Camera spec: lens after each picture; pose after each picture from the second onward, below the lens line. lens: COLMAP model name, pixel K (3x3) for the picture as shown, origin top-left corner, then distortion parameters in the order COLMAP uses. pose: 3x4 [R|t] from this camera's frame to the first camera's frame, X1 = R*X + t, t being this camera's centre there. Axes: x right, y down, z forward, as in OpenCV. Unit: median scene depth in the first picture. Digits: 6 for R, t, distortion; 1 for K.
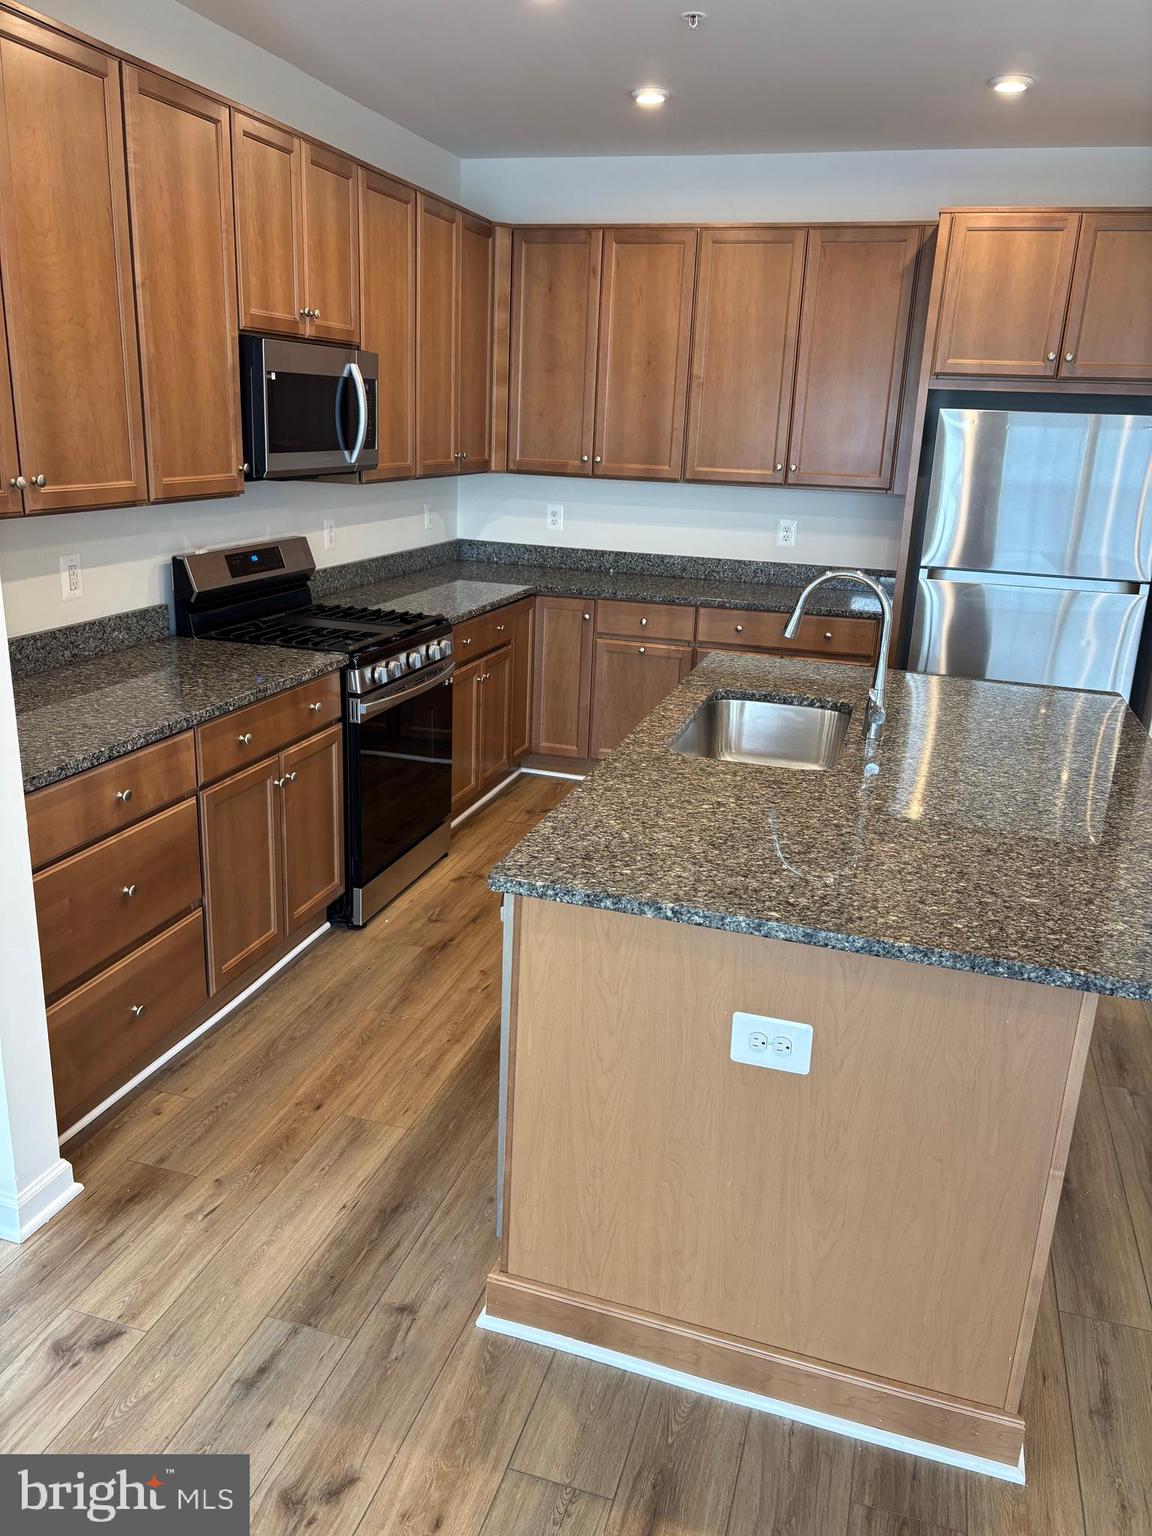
lens RADIAL K [[1161.8, 0, 574.0], [0, 1161.8, 756.6], [0, 0, 1]] dist [0.063495, -0.048644]
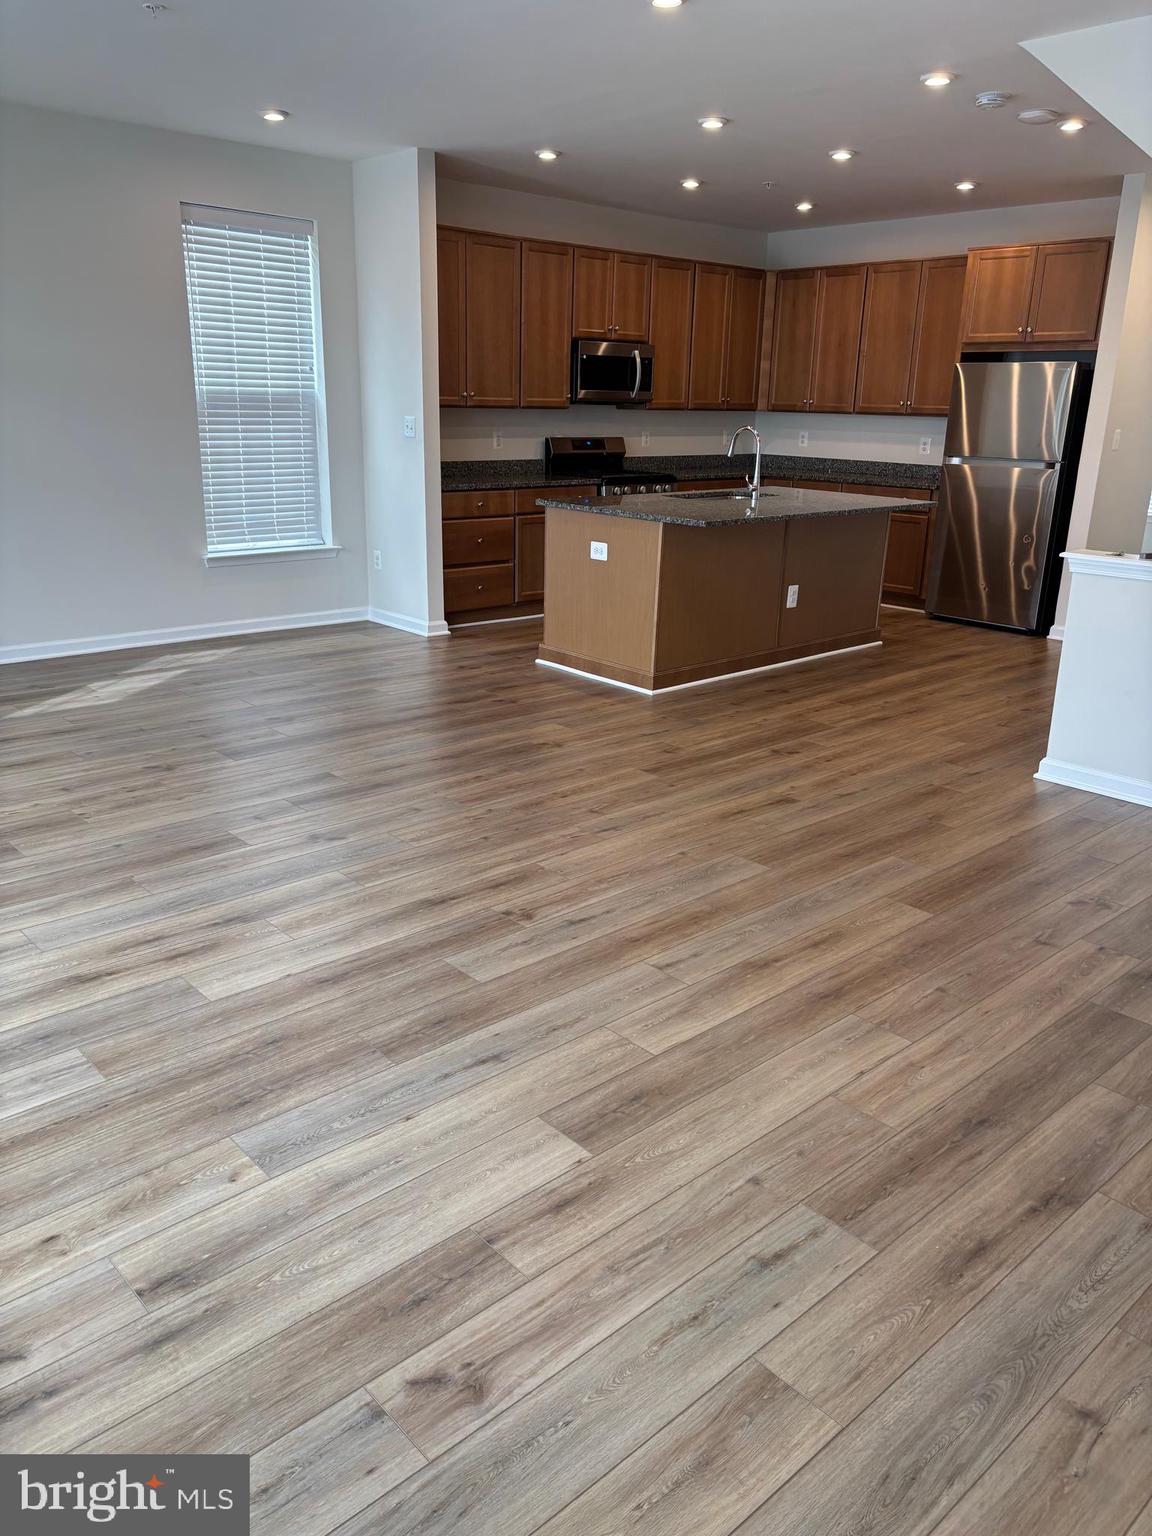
lens RADIAL K [[1161.8, 0, 583.0], [0, 1161.8, 772.2], [0, 0, 1]] dist [0.063495, -0.048644]
pose [[0.862465, 0.135705, -0.487583, 0.792956], [-0.131558, 0.990378, 0.042936, 0.317900], [0.488719, 0.027114, 0.872020, -0.815506]]
